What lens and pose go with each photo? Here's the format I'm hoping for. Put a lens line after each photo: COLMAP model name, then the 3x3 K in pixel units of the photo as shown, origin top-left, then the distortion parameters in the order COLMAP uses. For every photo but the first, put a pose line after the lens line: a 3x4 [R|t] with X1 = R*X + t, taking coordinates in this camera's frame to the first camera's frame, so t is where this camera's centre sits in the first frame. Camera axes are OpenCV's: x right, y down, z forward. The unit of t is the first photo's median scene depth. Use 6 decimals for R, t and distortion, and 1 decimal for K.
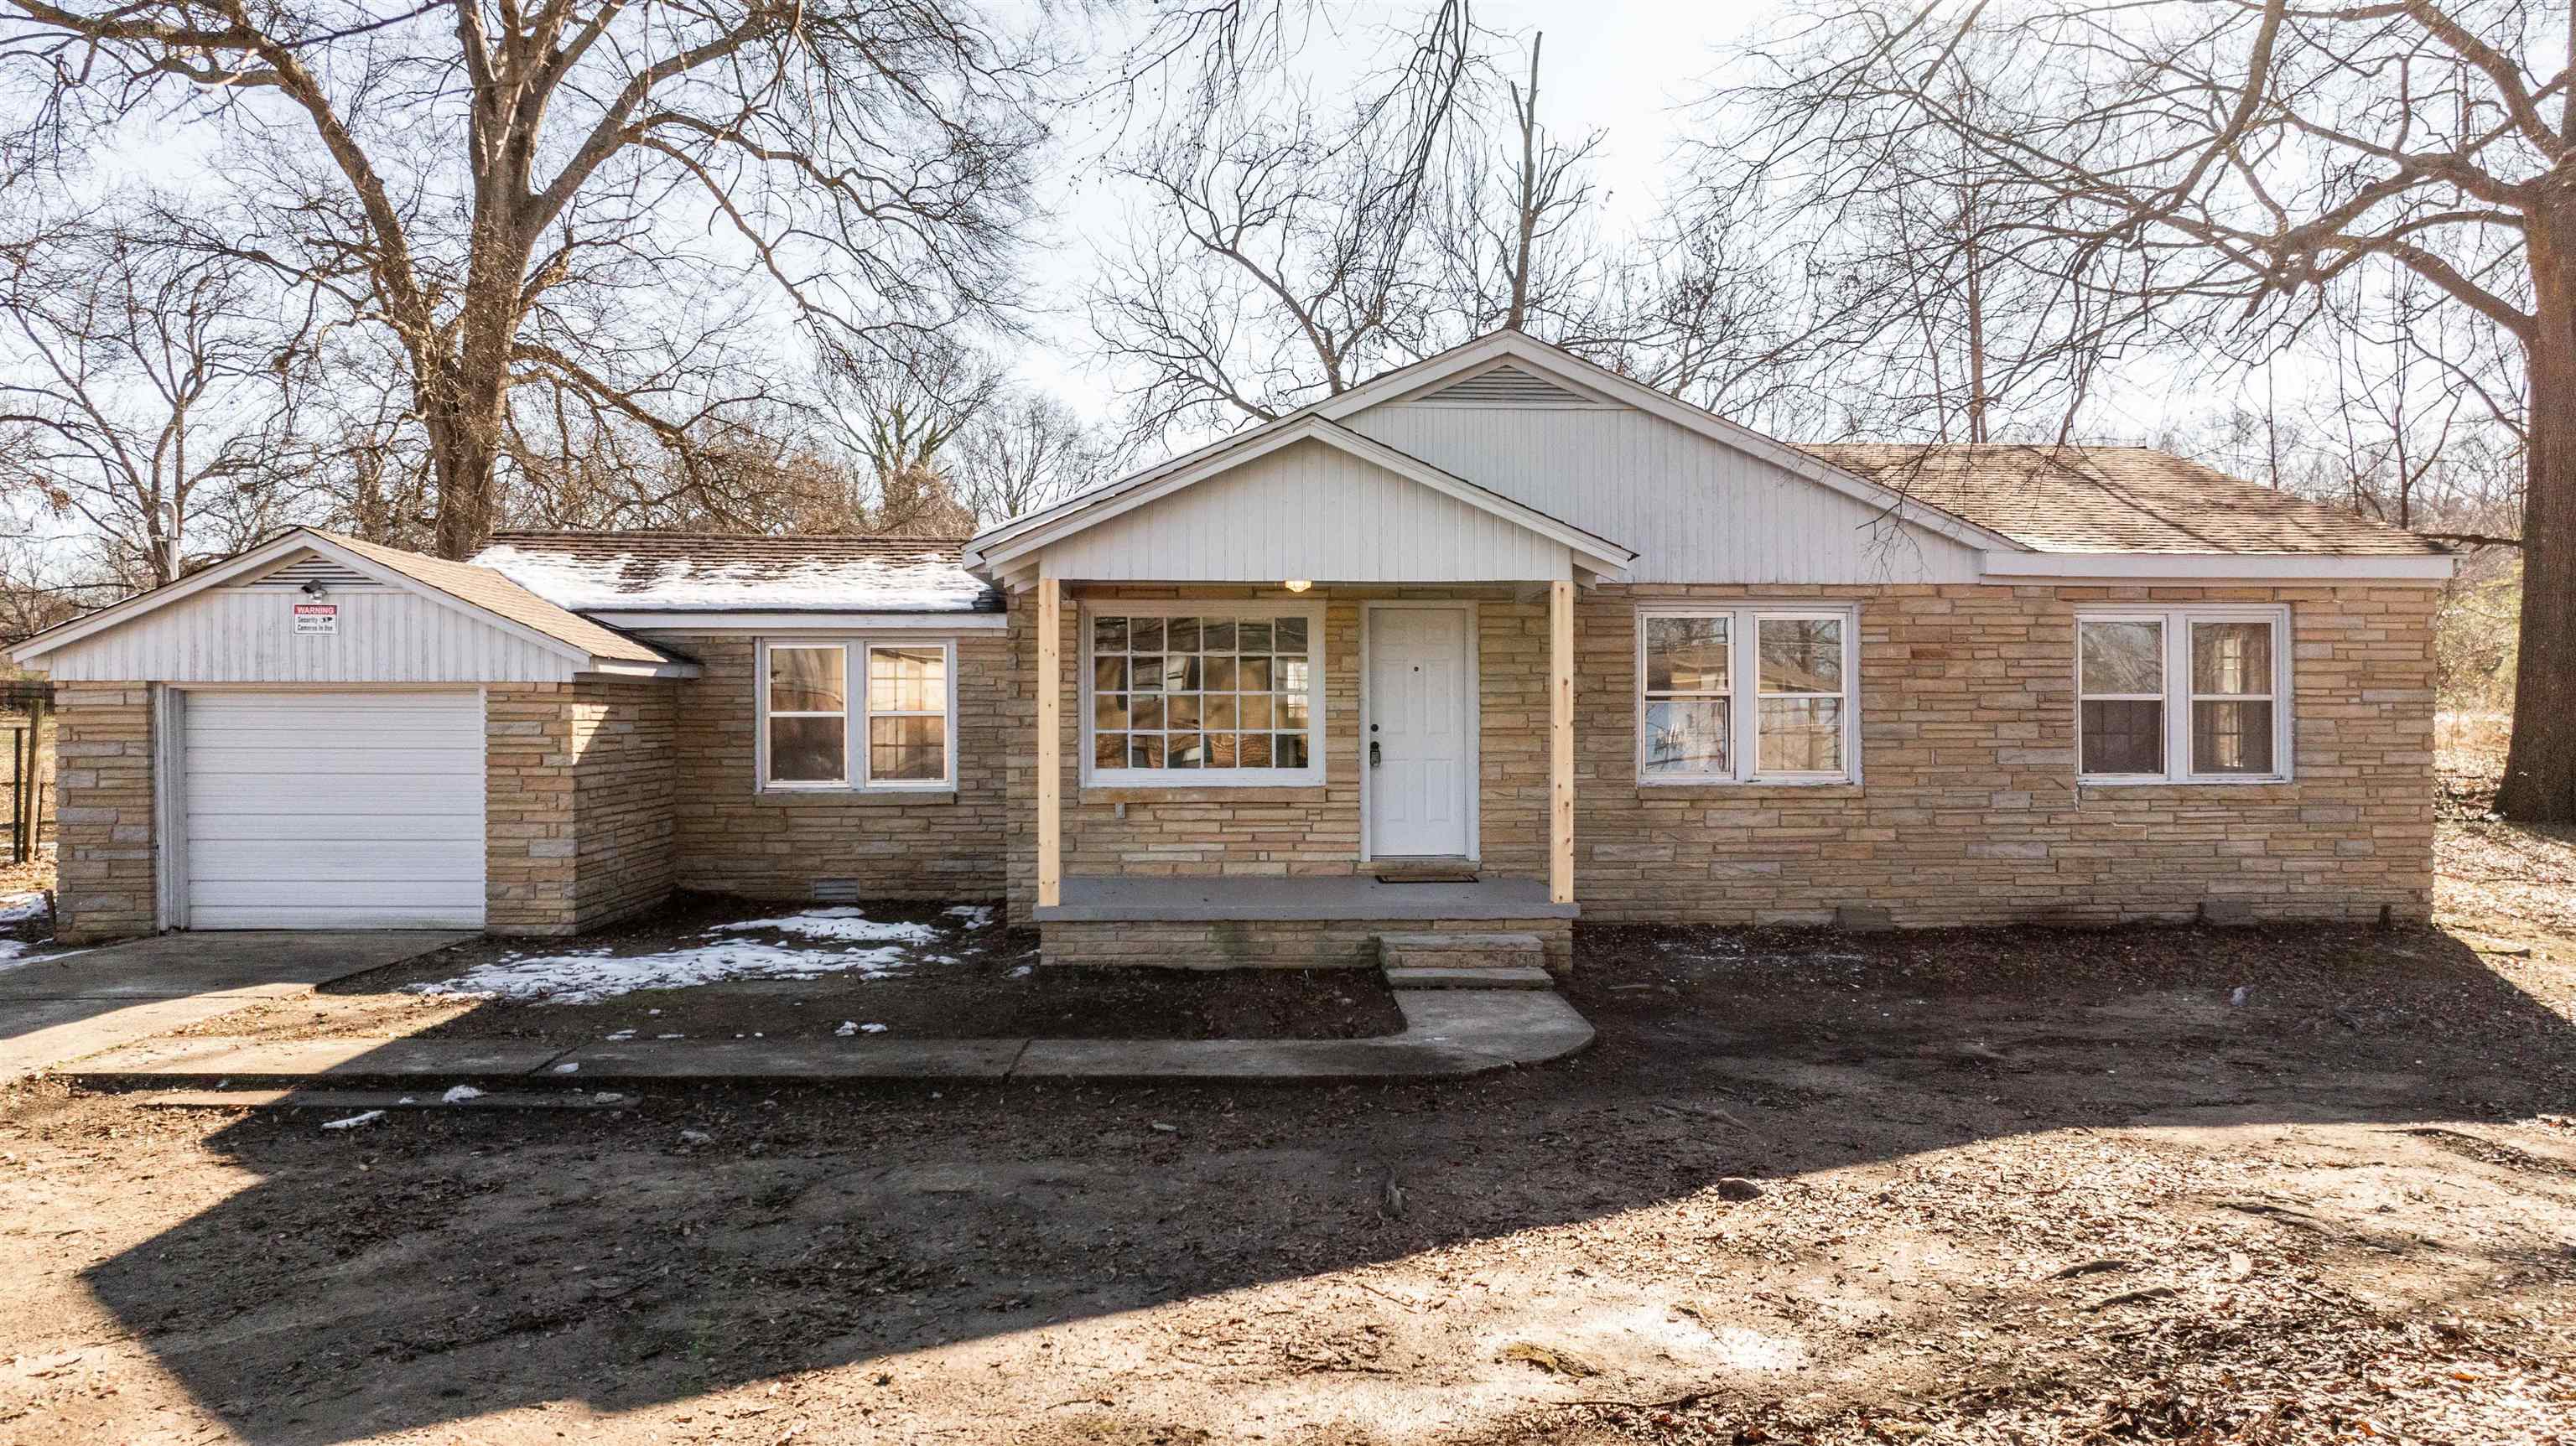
lens RADIAL K [[1806.2, 0, 1279.4], [0, 1806.2, 705.9], [0, 0, 1]] dist [-0.007722, -0.005462]
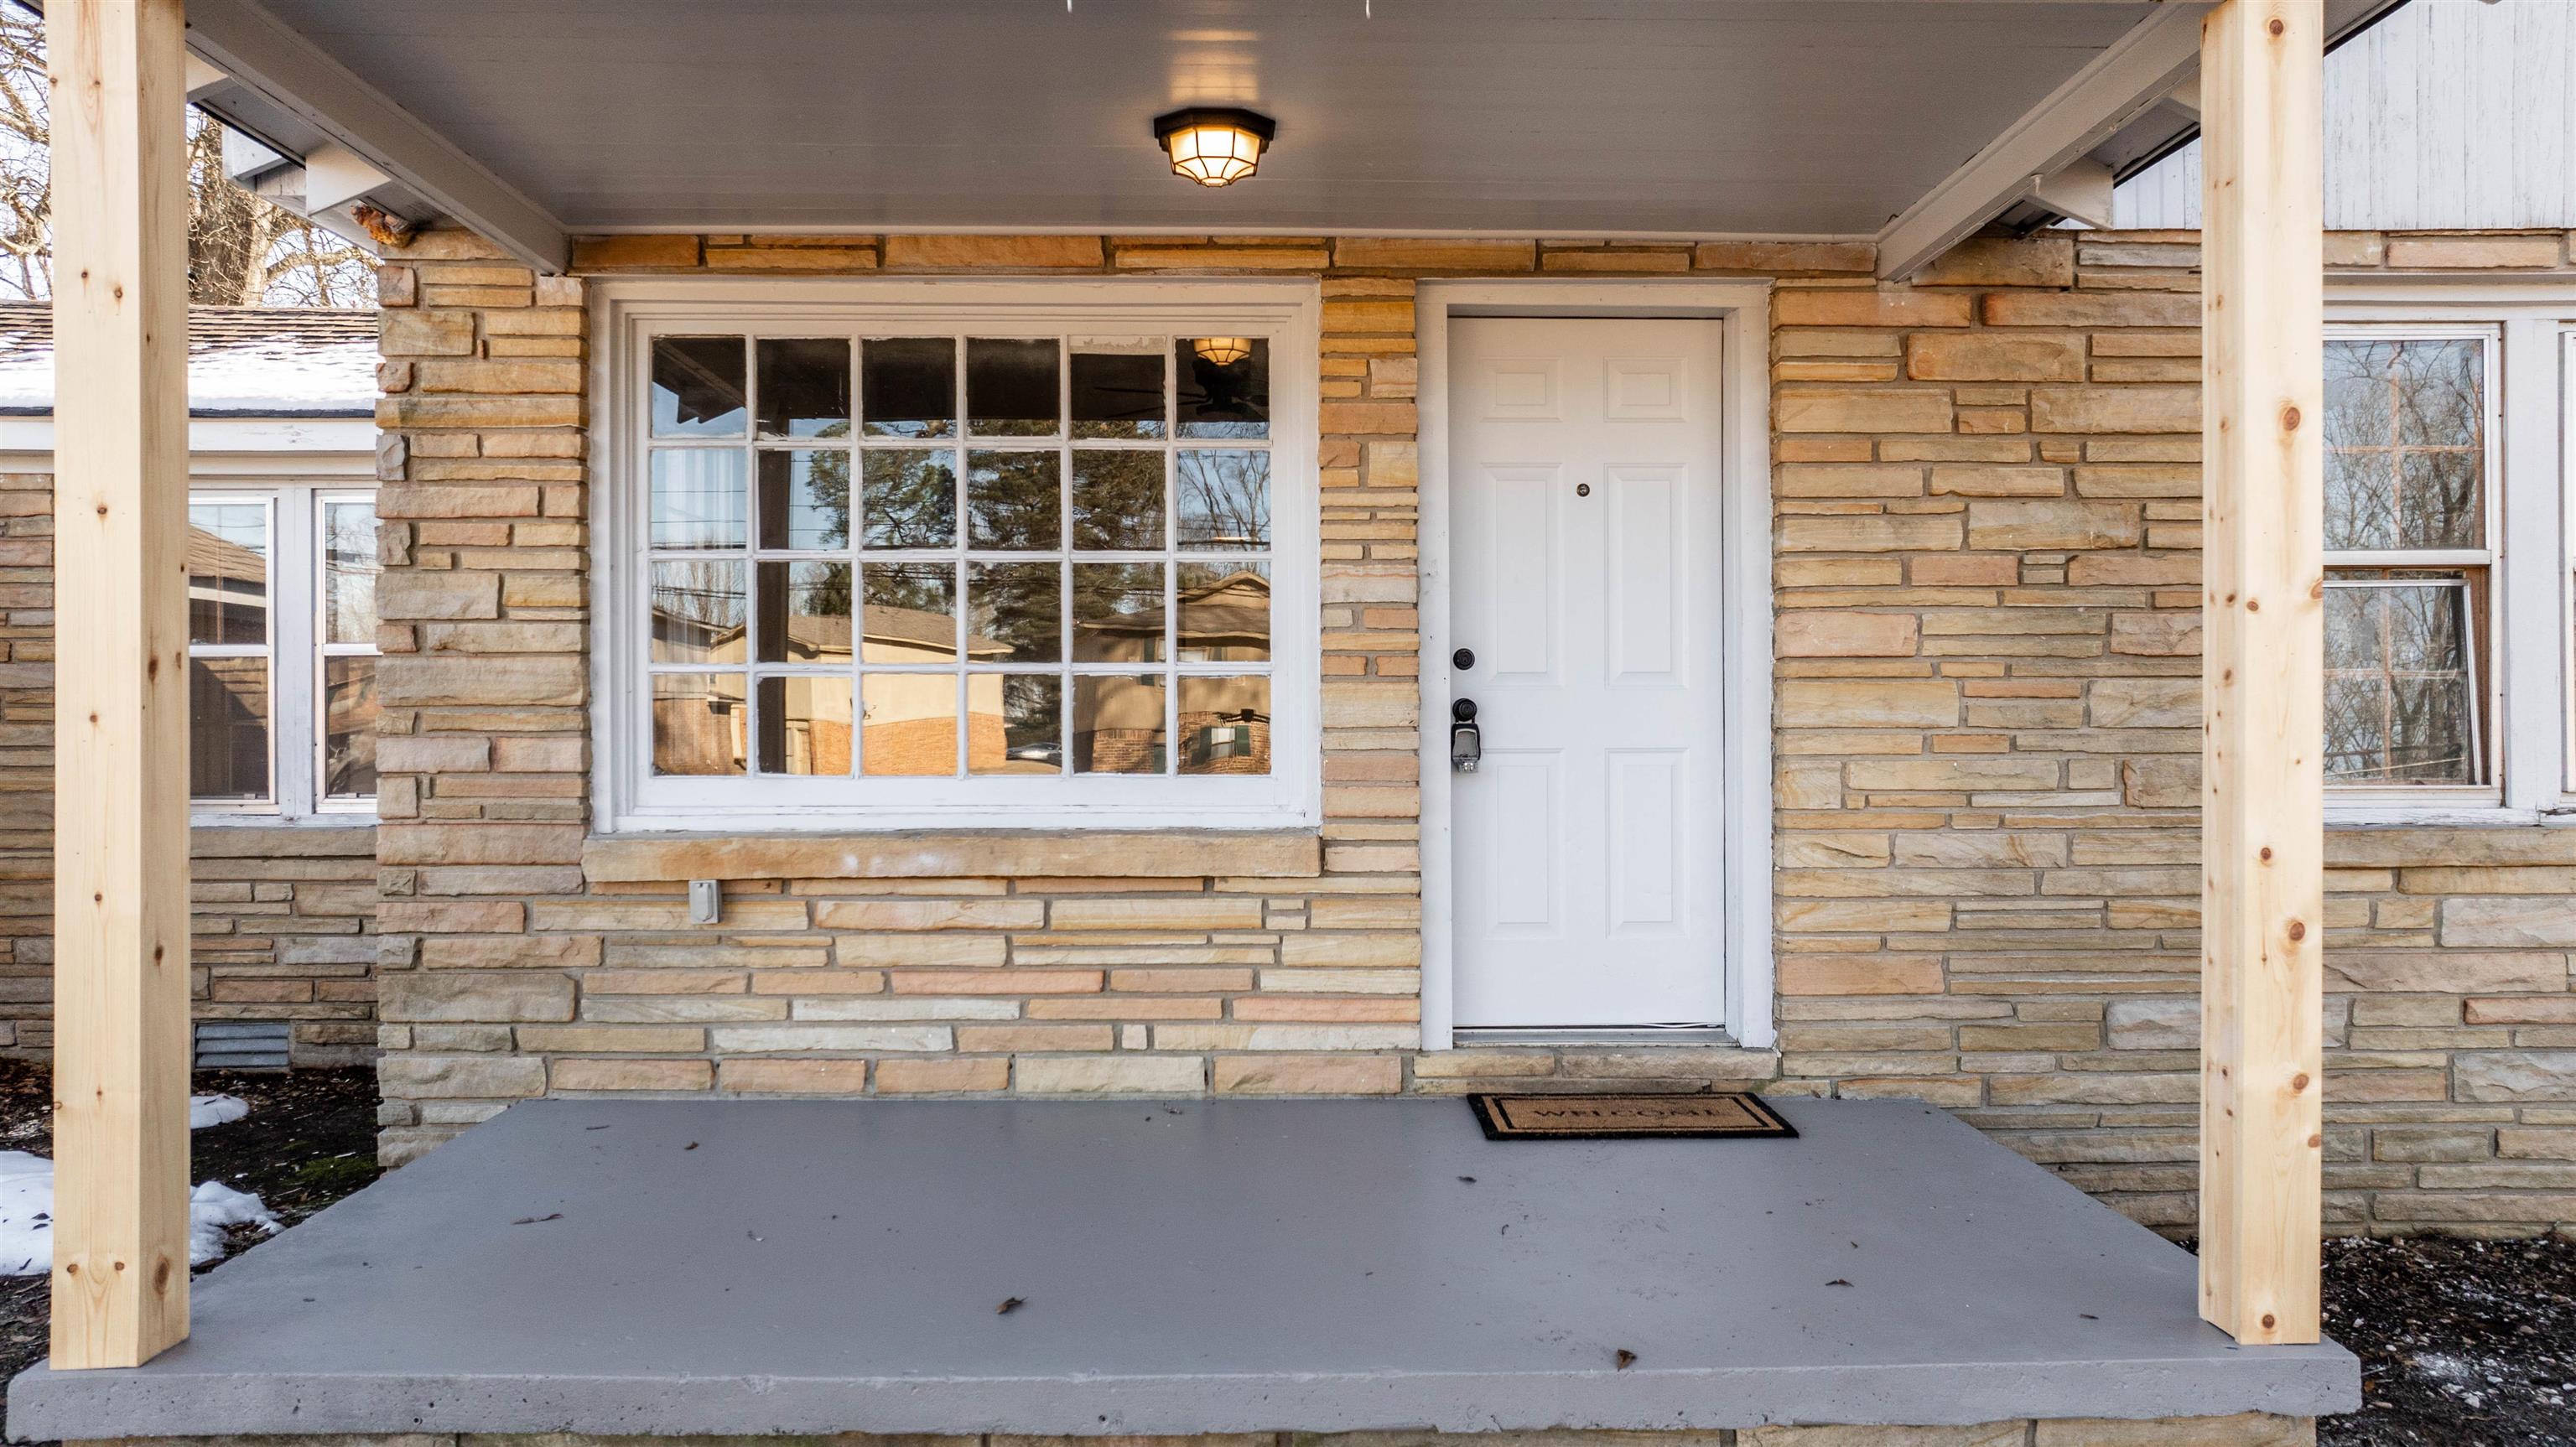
lens RADIAL K [[1708.4, 0, 1291.9], [0, 1708.4, 711.2], [0, 0, 1]] dist [-0.001122, -0.000353]
pose [[0.999747, -0.000448, -0.022502, 0.027133], [0.000539, 0.999992, 0.004029, 0.020963], [0.022500, -0.004040, 0.999739, 0.672201]]
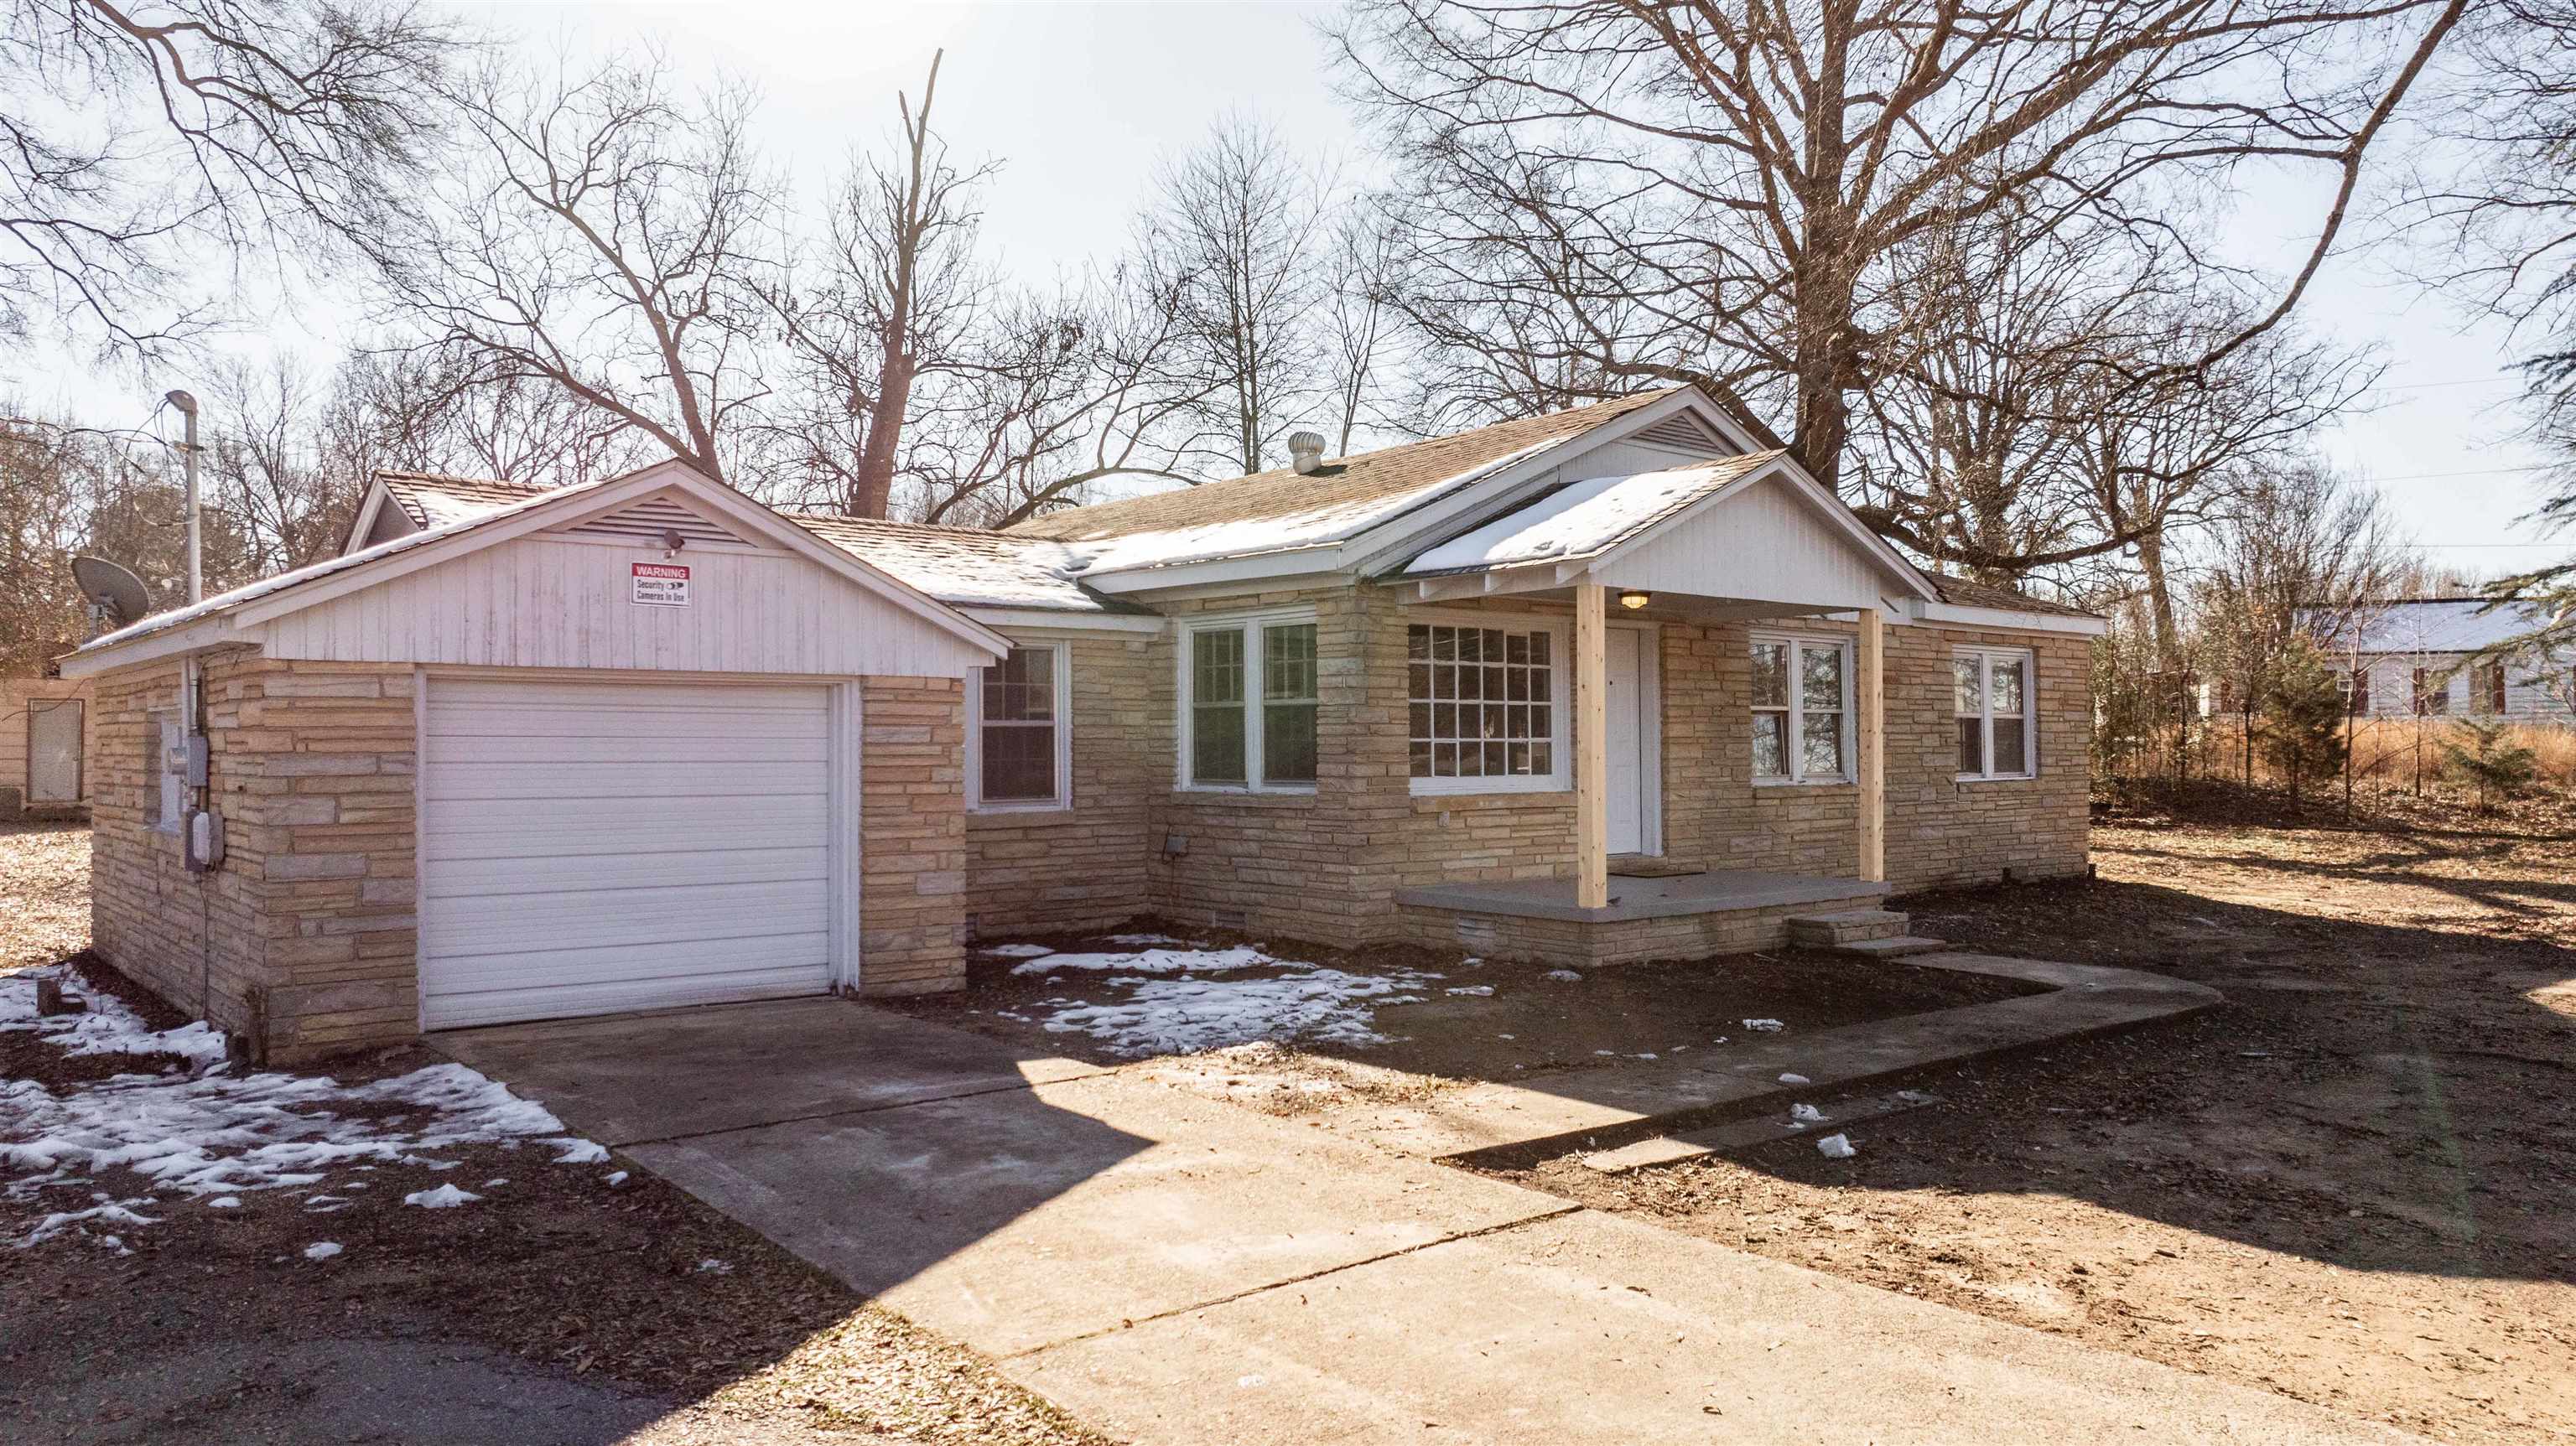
lens RADIAL K [[1806.2, 0, 1279.5], [0, 1806.2, 727.6], [0, 0, 1]] dist [-0.007722, -0.005462]
pose [[0.793775, 0.004933, 0.608192, -0.751948], [-0.000574, 0.999973, -0.007363, 0.014535], [-0.608212, 0.005495, 0.793756, 0.257309]]
